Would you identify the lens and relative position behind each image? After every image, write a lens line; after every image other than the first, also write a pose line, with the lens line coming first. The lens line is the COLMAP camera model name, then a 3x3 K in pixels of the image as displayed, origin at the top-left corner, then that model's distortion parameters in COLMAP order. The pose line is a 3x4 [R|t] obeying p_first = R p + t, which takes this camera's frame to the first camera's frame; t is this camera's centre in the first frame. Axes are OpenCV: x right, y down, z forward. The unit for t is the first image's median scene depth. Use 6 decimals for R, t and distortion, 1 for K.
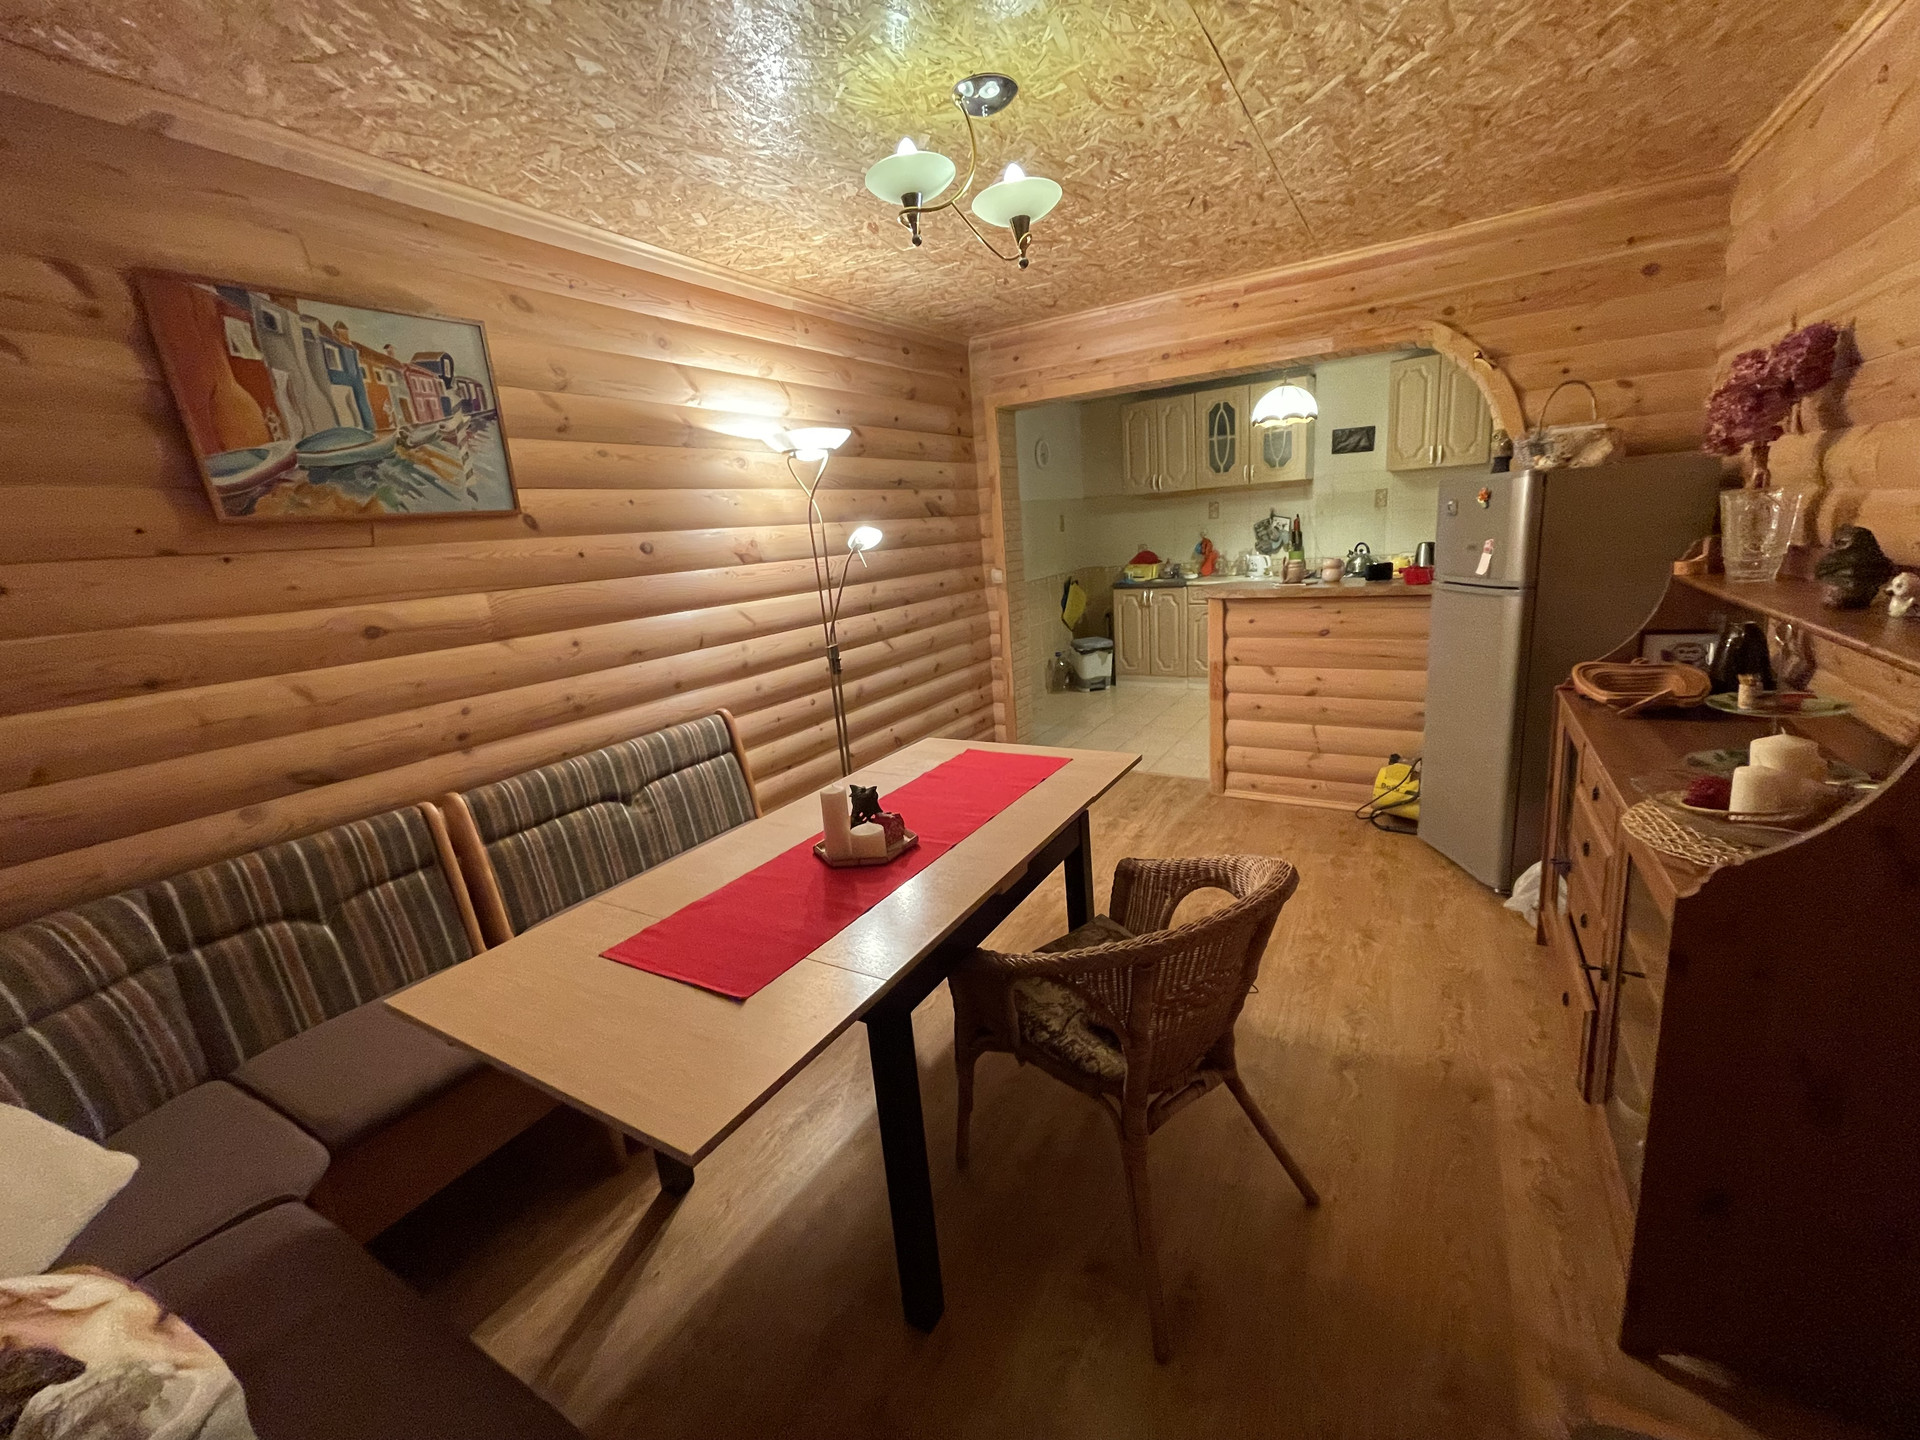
lens RADIAL K [[771.9, 0, 959.2], [0, 771.9, 717.7], [0, 0, 1]] dist [-0.002475, -0.000457]
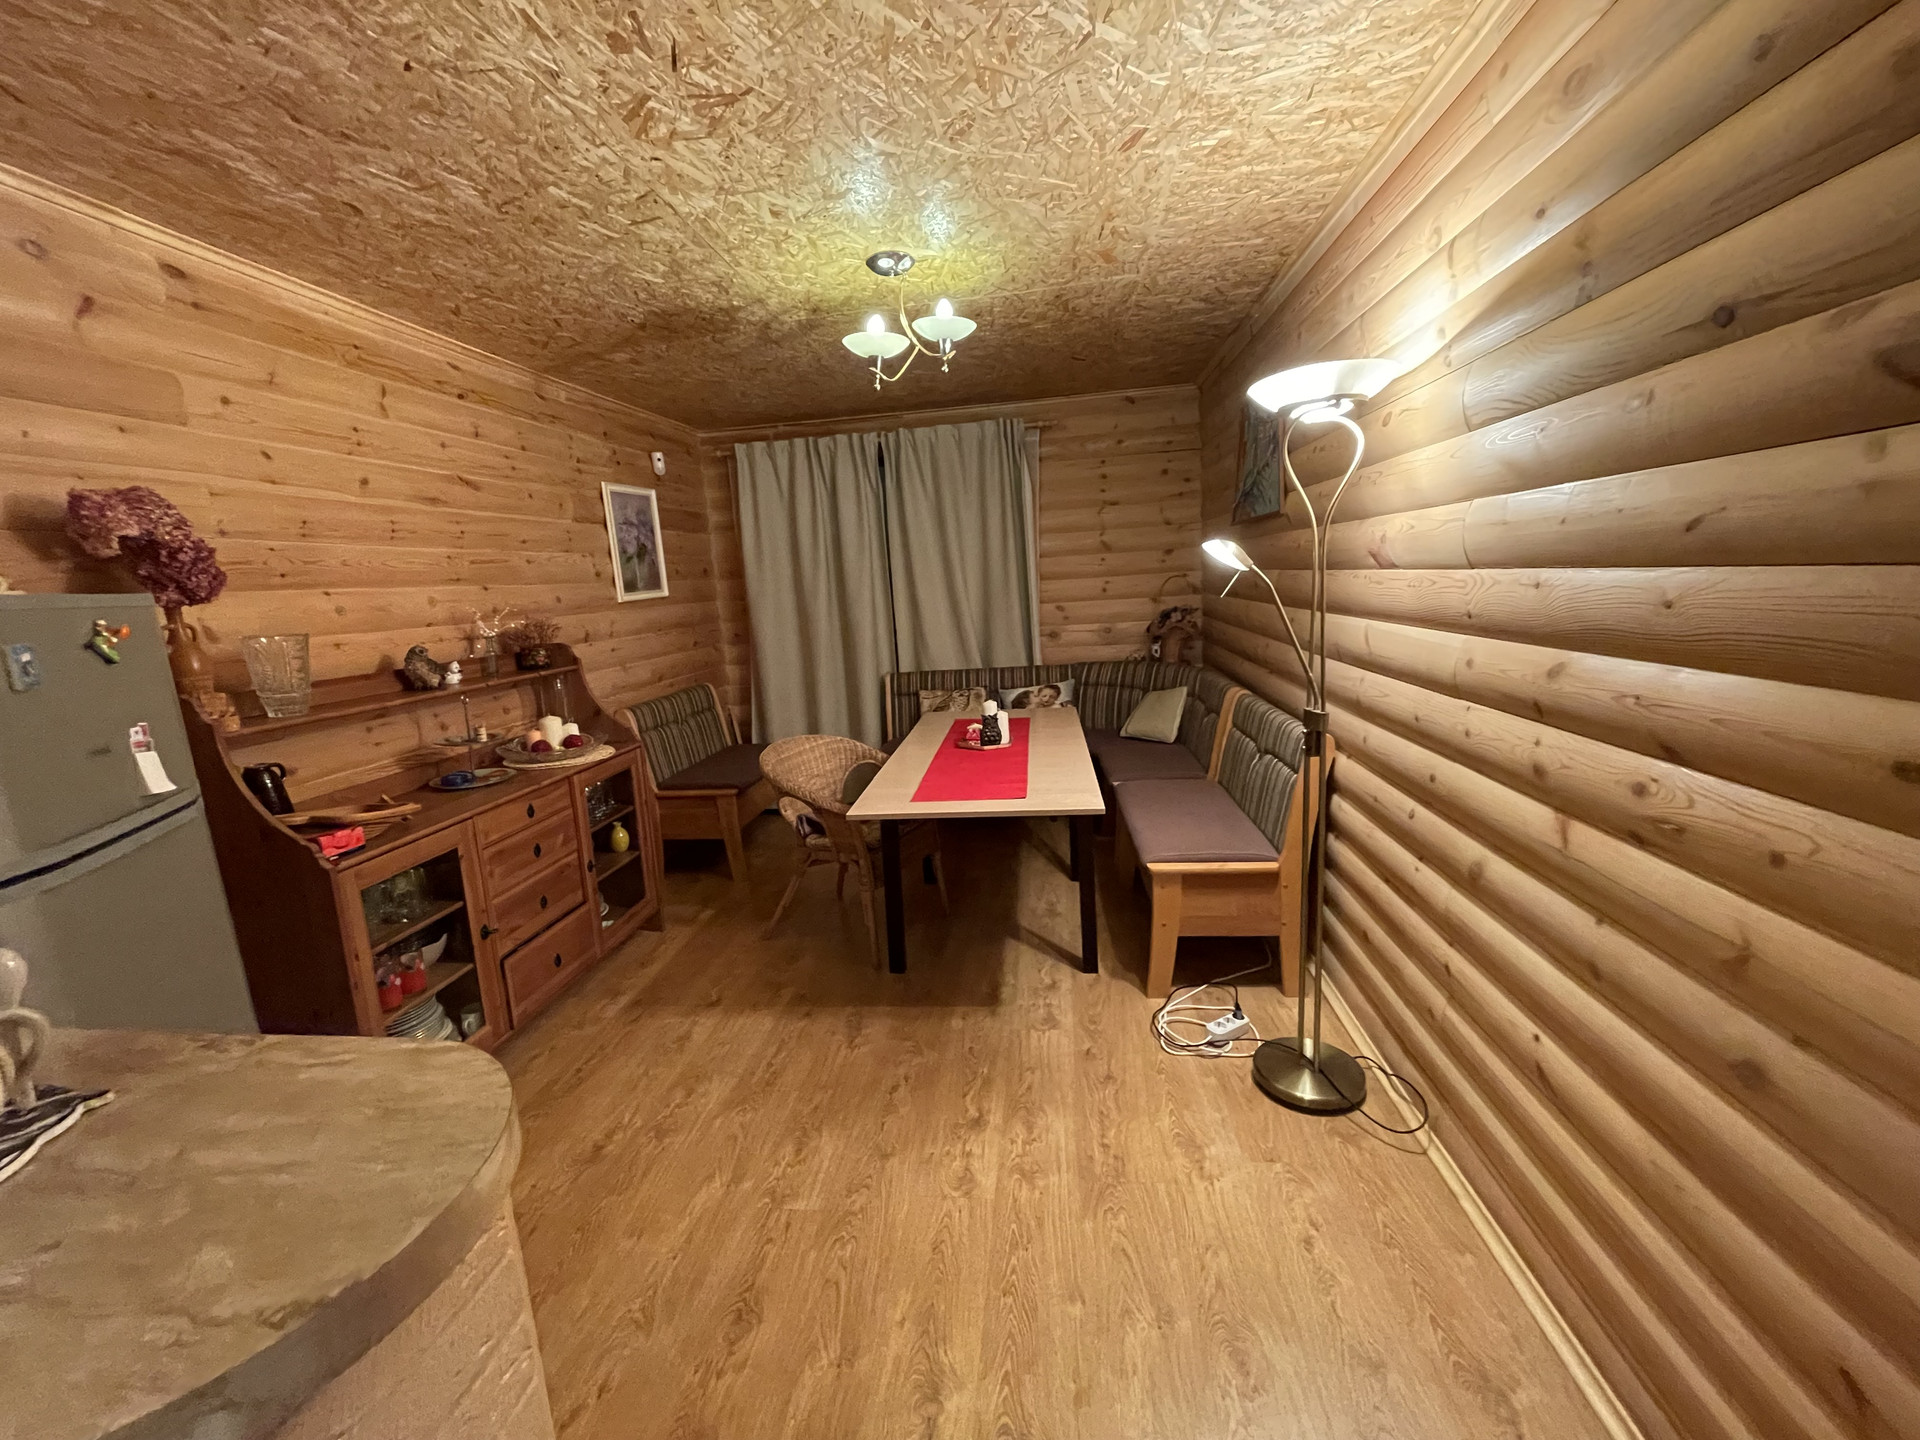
lens RADIAL K [[771.9, 0, 958.4], [0, 771.9, 715.8], [0, 0, 1]] dist [-0.002475, -0.000457]
pose [[-0.901587, 0.206138, -0.380326, 0.492141], [0.034039, 0.910246, 0.412666, -0.516762], [0.431257, 0.359109, -0.827683, 1.996166]]
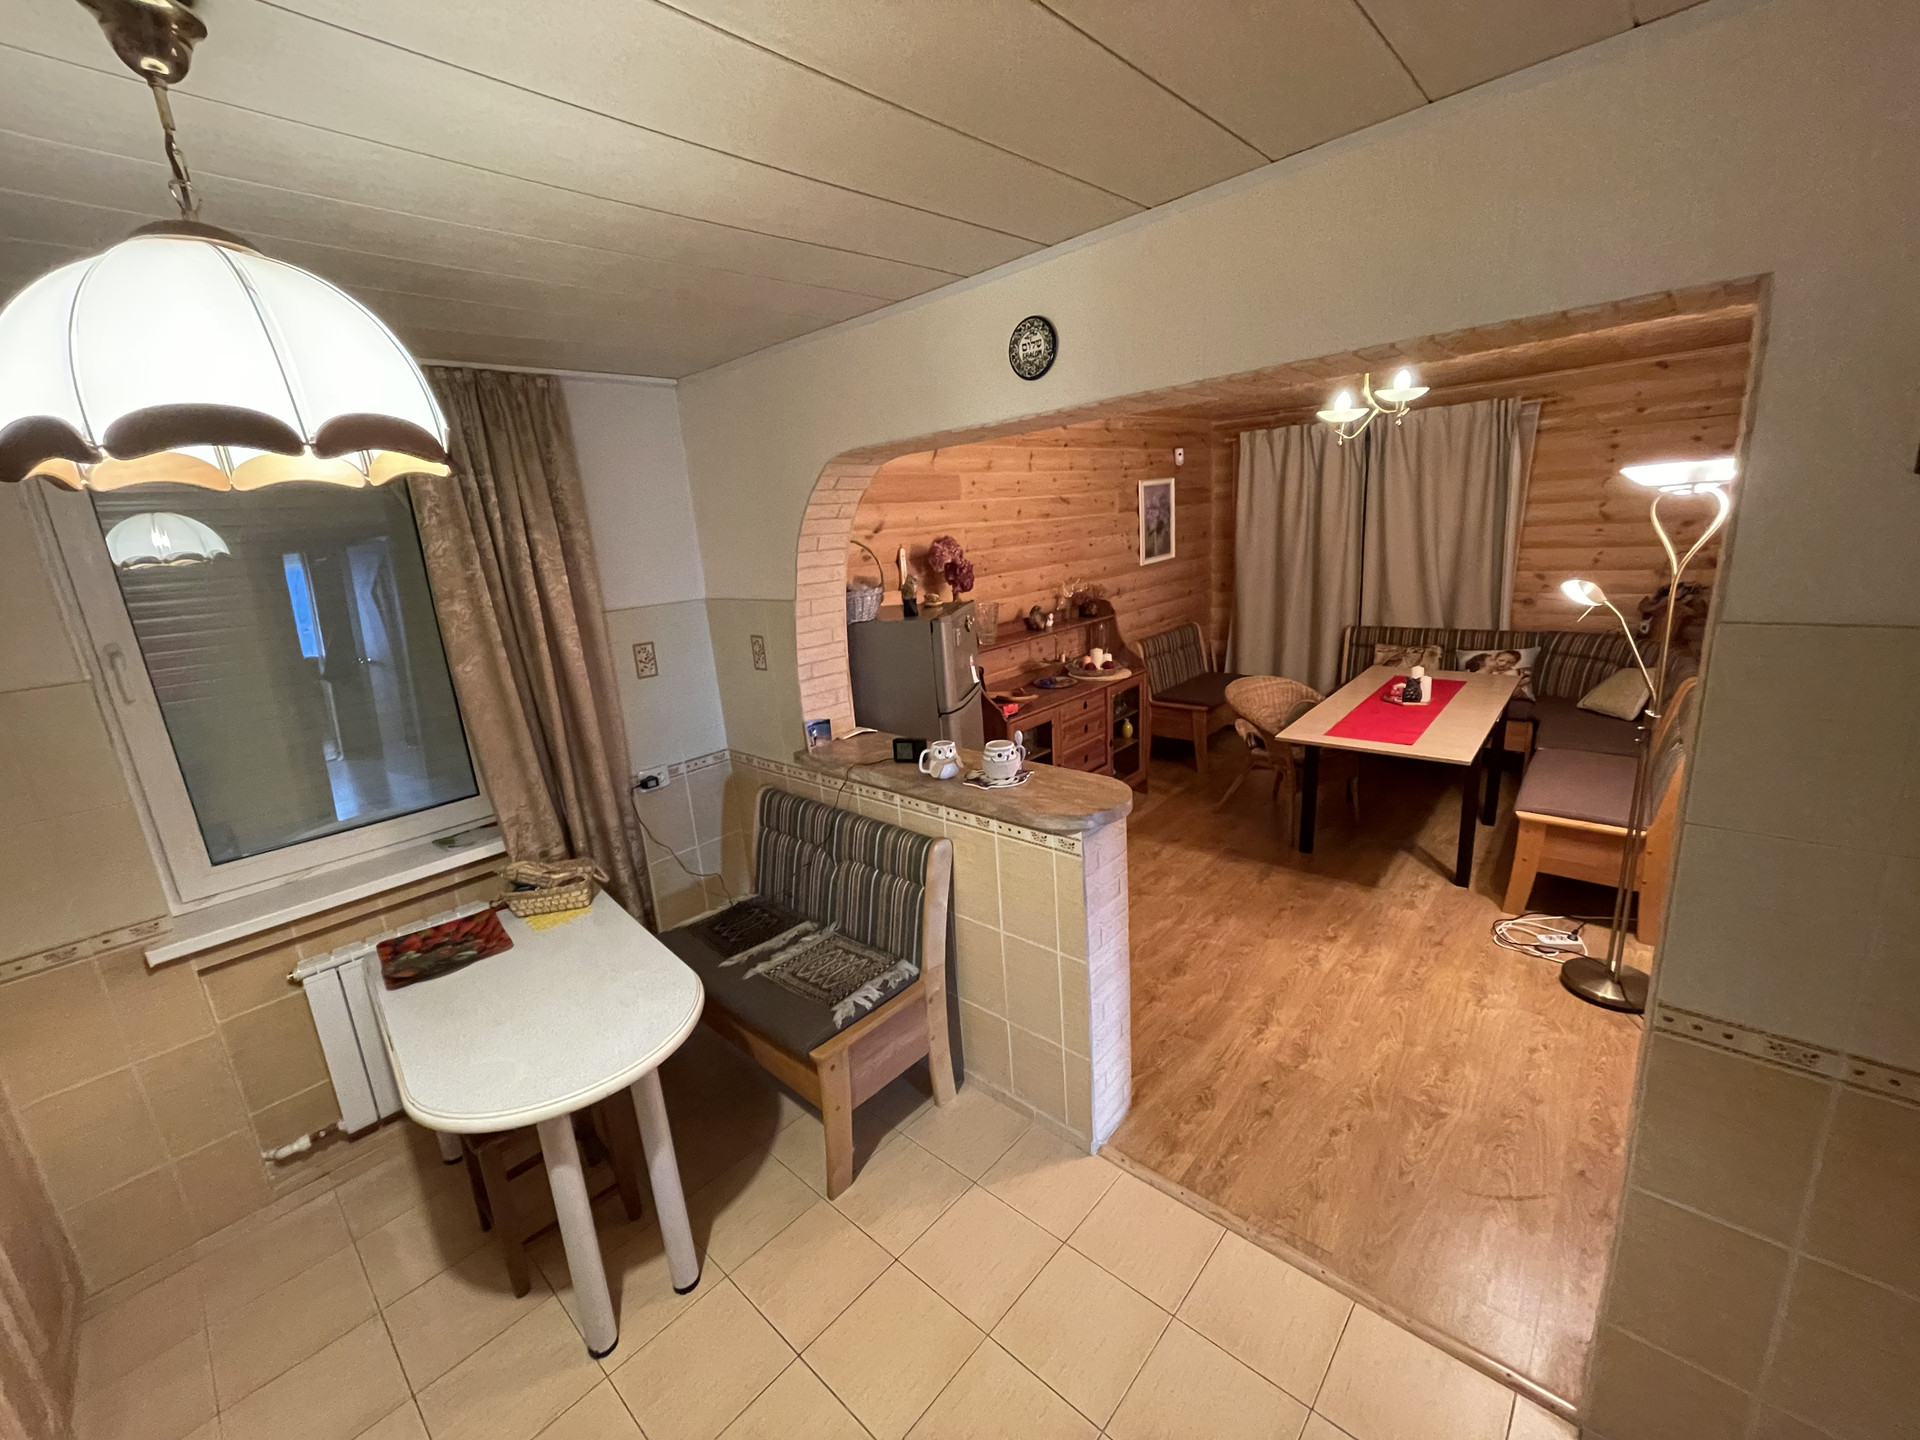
lens RADIAL K [[771.9, 0, 957.7], [0, 771.9, 711.7], [0, 0, 1]] dist [-0.002475, -0.000457]
pose [[-0.970611, 0.102601, 0.217685, 0.548061], [0.191945, 0.875679, 0.443107, -0.867802], [-0.145159, 0.471868, -0.869637, 2.609902]]
